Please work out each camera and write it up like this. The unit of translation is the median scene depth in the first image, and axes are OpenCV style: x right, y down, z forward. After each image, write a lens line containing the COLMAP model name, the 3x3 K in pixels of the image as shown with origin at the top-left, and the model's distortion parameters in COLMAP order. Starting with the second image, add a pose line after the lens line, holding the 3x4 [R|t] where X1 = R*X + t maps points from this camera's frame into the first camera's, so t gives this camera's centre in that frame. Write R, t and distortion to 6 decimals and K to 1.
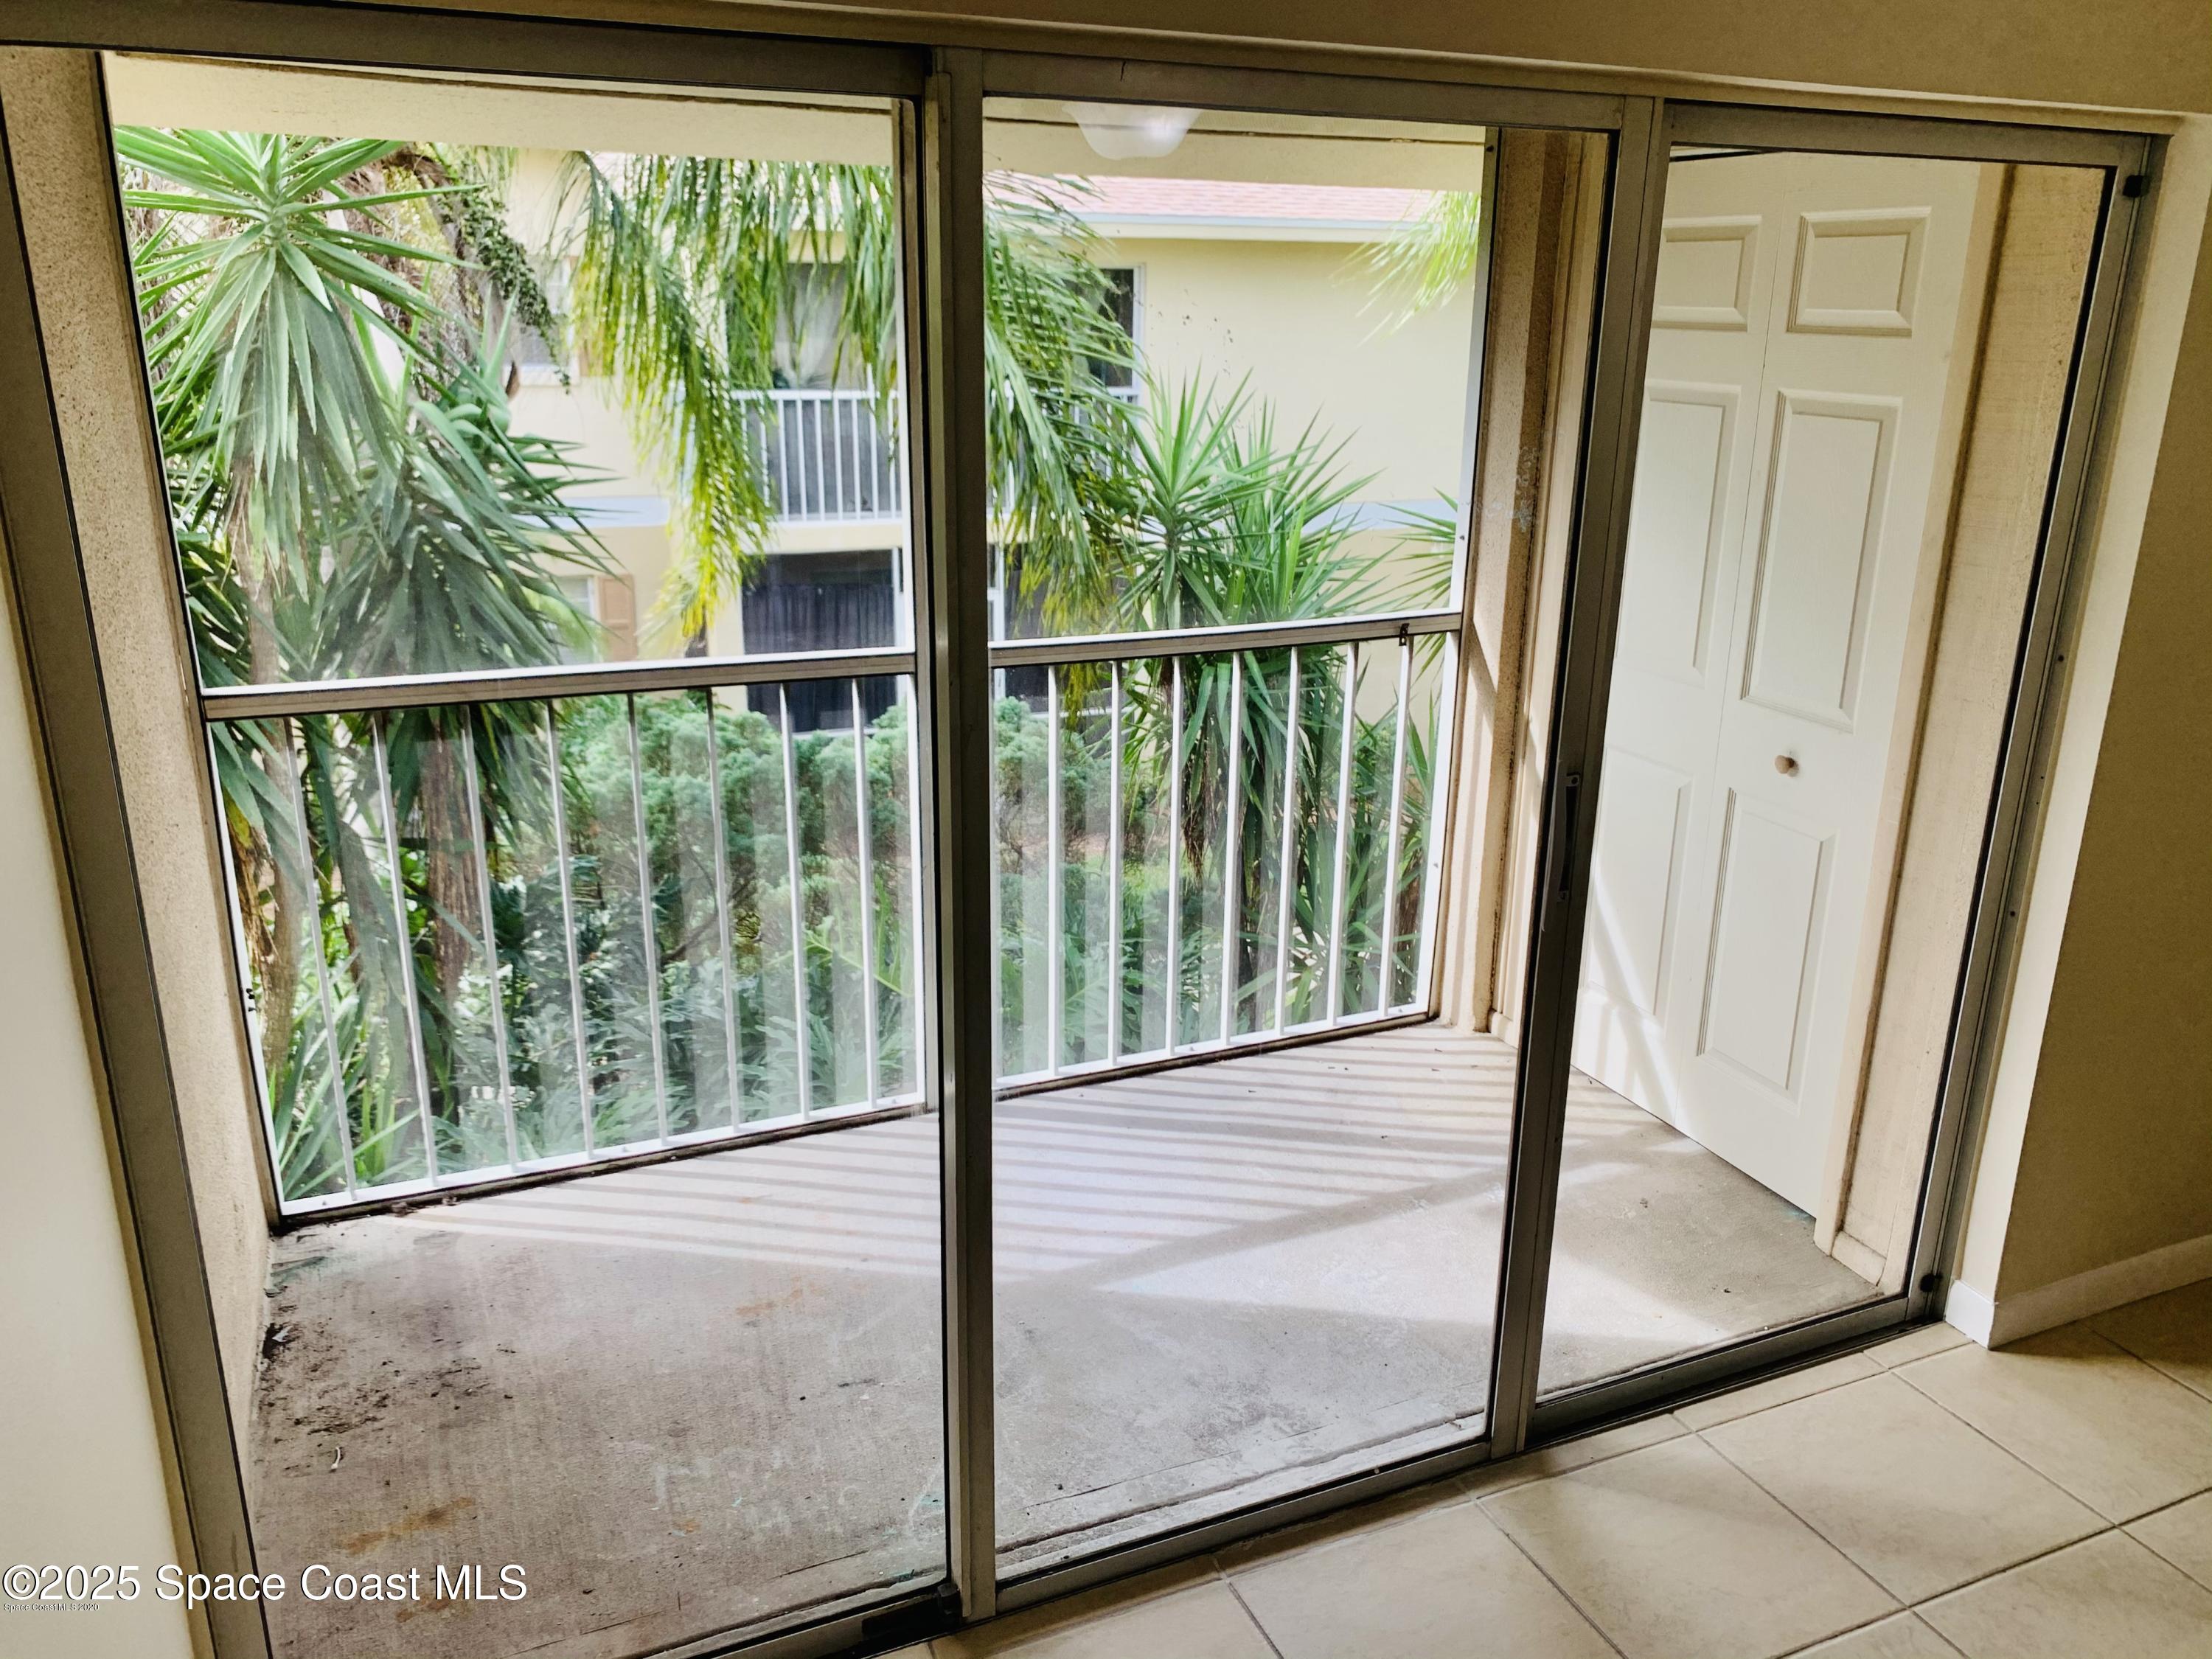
lens RADIAL K [[1689.0, 0, 1106.3], [0, 1689.0, 824.8], [0, 0, 1]] dist [0.047221, -0.041328]
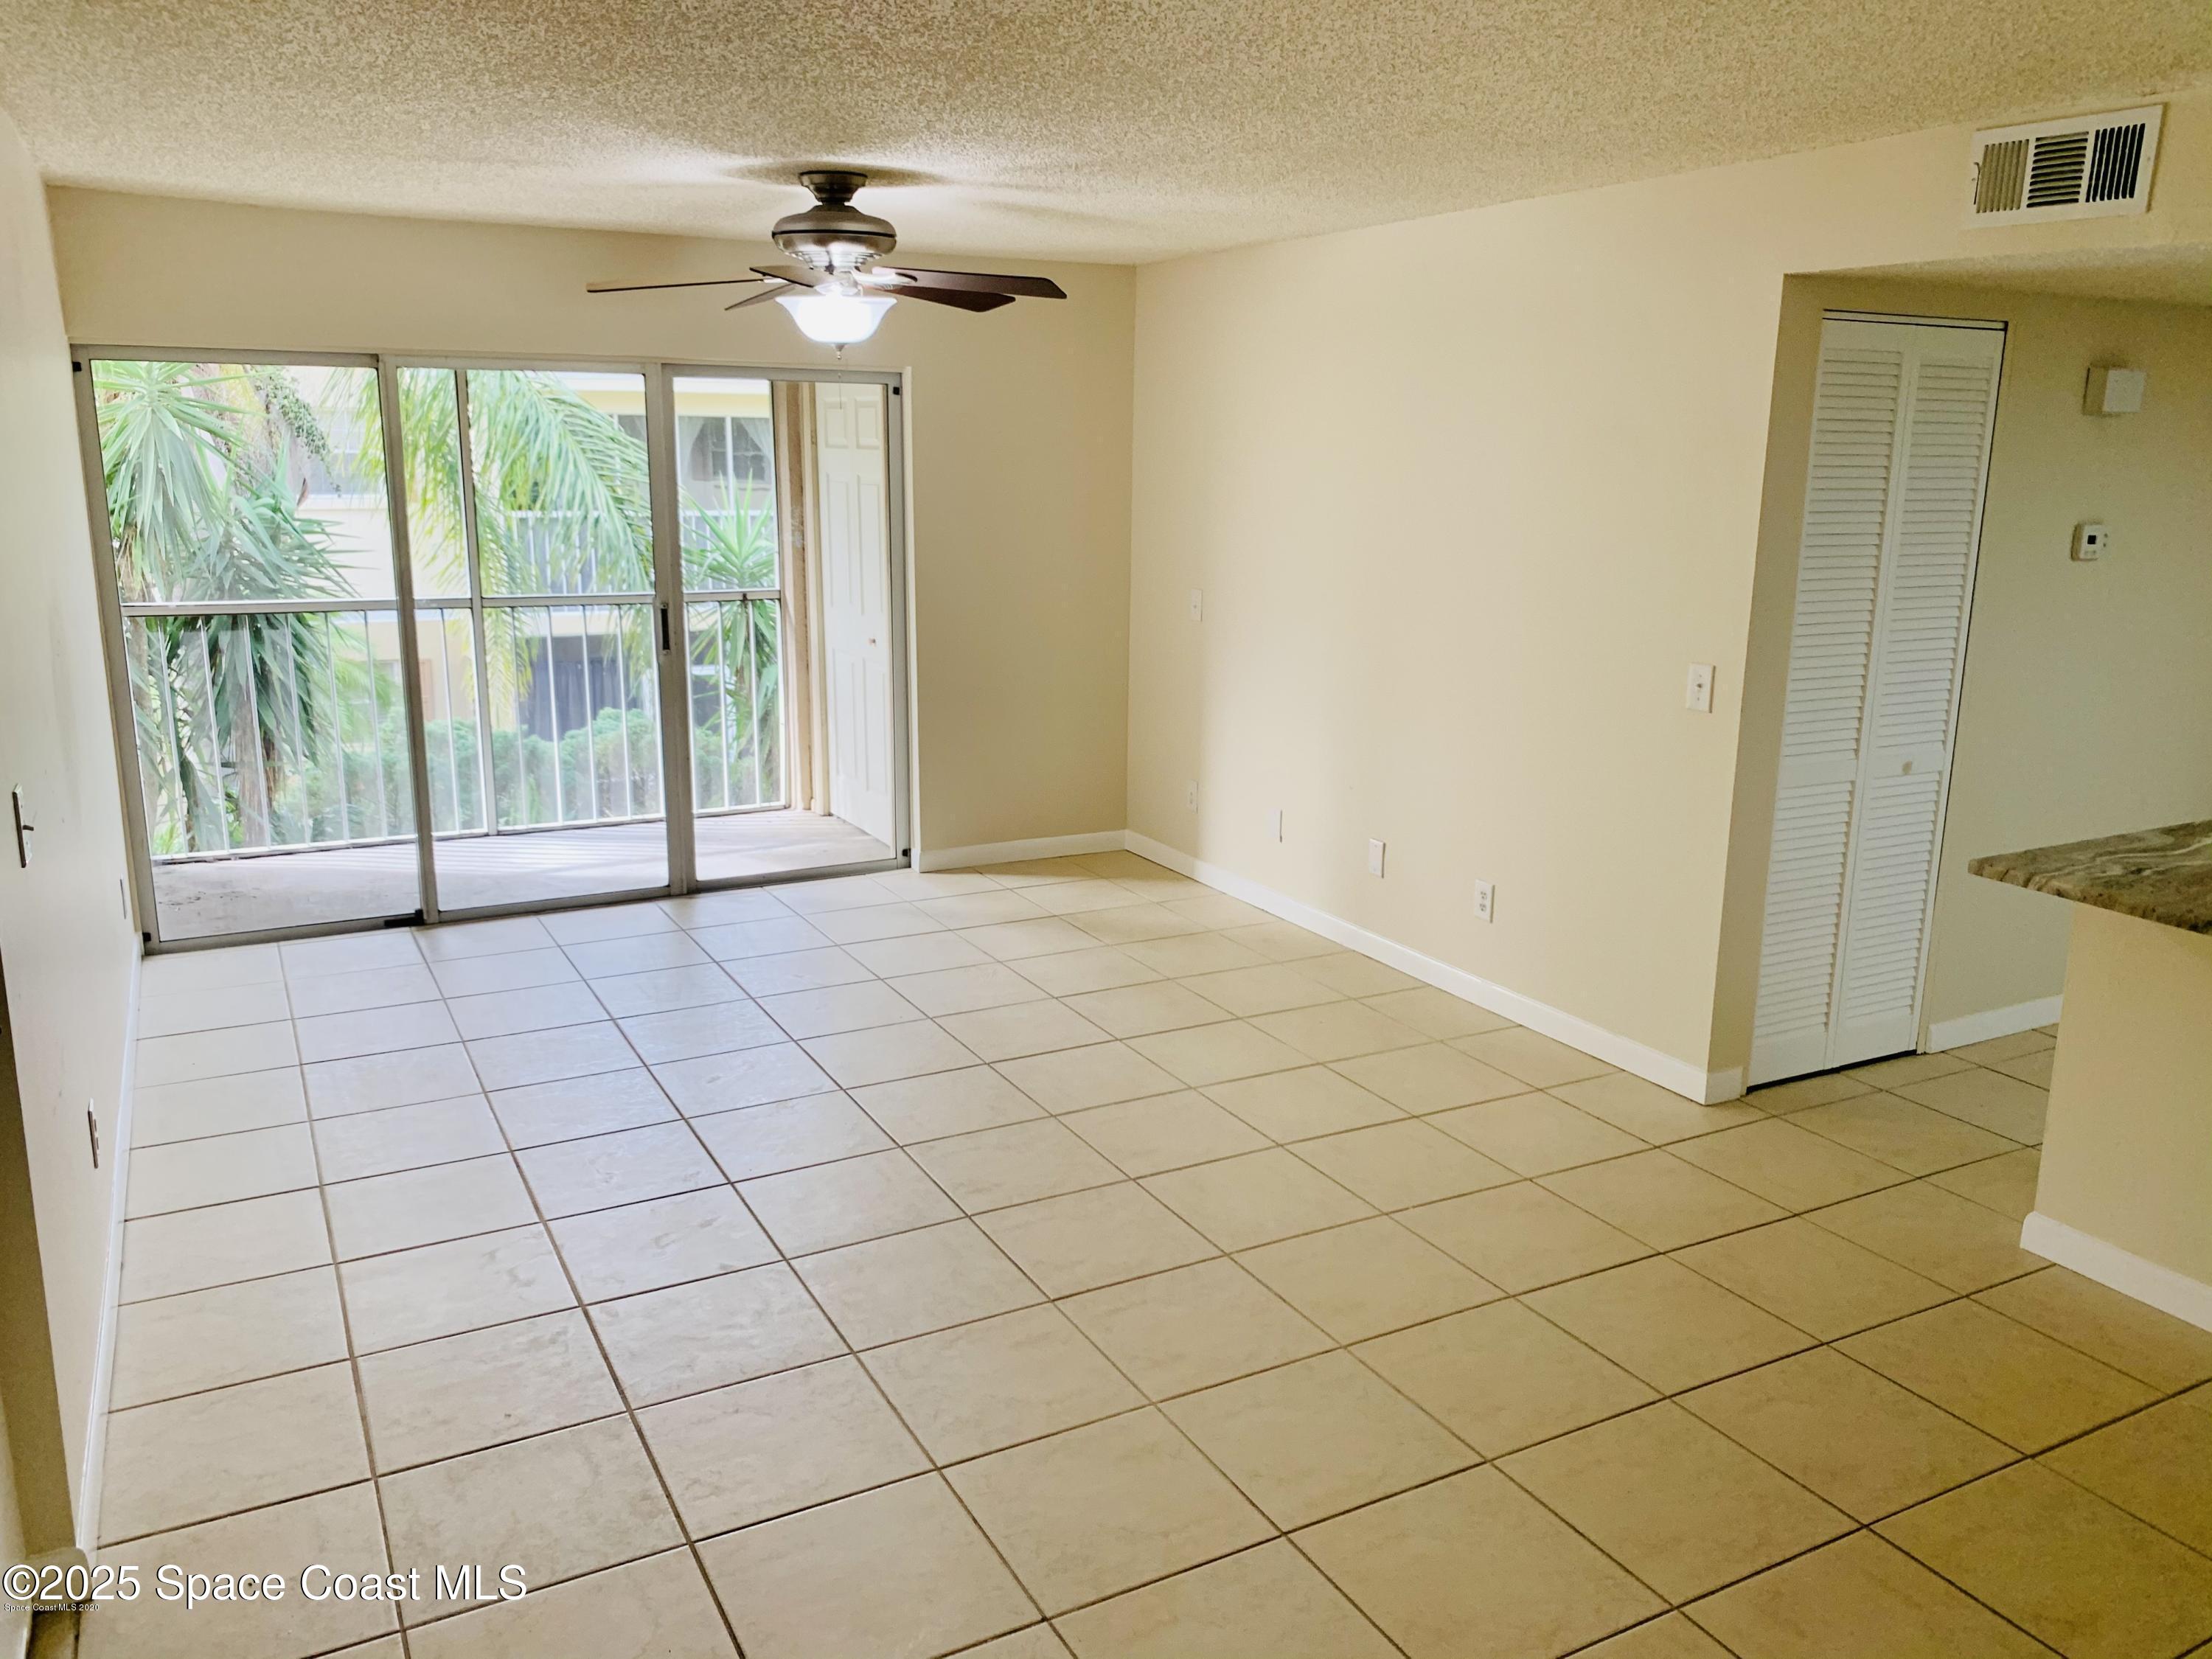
lens RADIAL K [[1689.0, 0, 1105.5], [0, 1689.0, 825.0], [0, 0, 1]] dist [0.047221, -0.041328]
pose [[0.997170, -0.020402, 0.072352, 0.335707], [0.026090, 0.996568, -0.078564, 0.238063], [-0.070501, 0.080229, 0.994280, -0.734706]]
